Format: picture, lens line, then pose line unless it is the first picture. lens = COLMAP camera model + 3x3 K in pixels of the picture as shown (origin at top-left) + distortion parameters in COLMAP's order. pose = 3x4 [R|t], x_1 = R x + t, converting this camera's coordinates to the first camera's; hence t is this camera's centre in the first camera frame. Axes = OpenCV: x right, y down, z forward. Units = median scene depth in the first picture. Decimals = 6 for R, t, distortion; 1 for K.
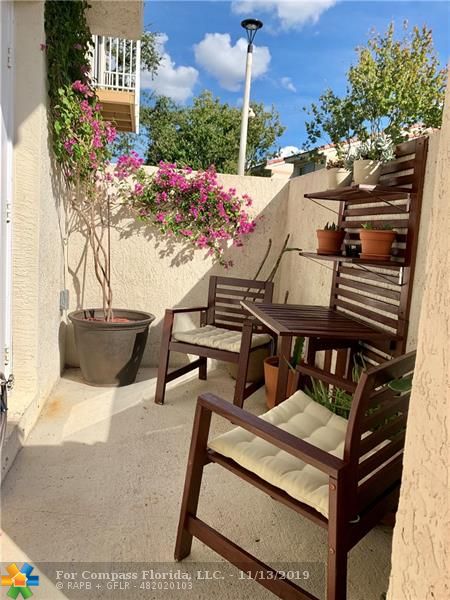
lens RADIAL K [[462.1, 0, 227.0], [0, 462.1, 289.2], [0, 0, 1]] dist [0.051332, -0.071249]
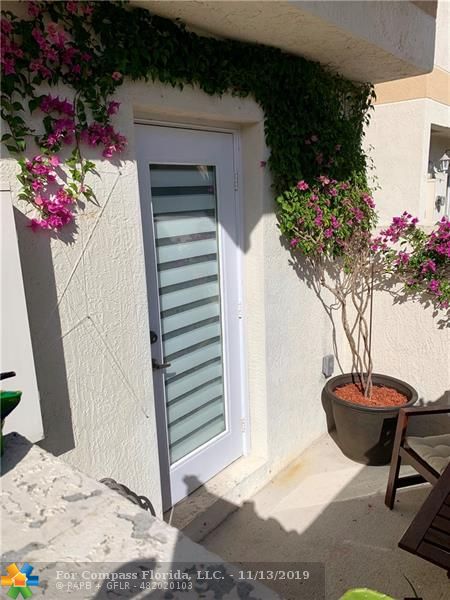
lens RADIAL K [[462.1, 0, 226.9], [0, 462.1, 295.6], [0, 0, 1]] dist [0.051332, -0.071249]
pose [[0.624026, 0.083708, -0.776907, 0.282025], [-0.015651, 0.995385, 0.094676, -0.209921], [0.781247, -0.046921, 0.622456, 0.168656]]
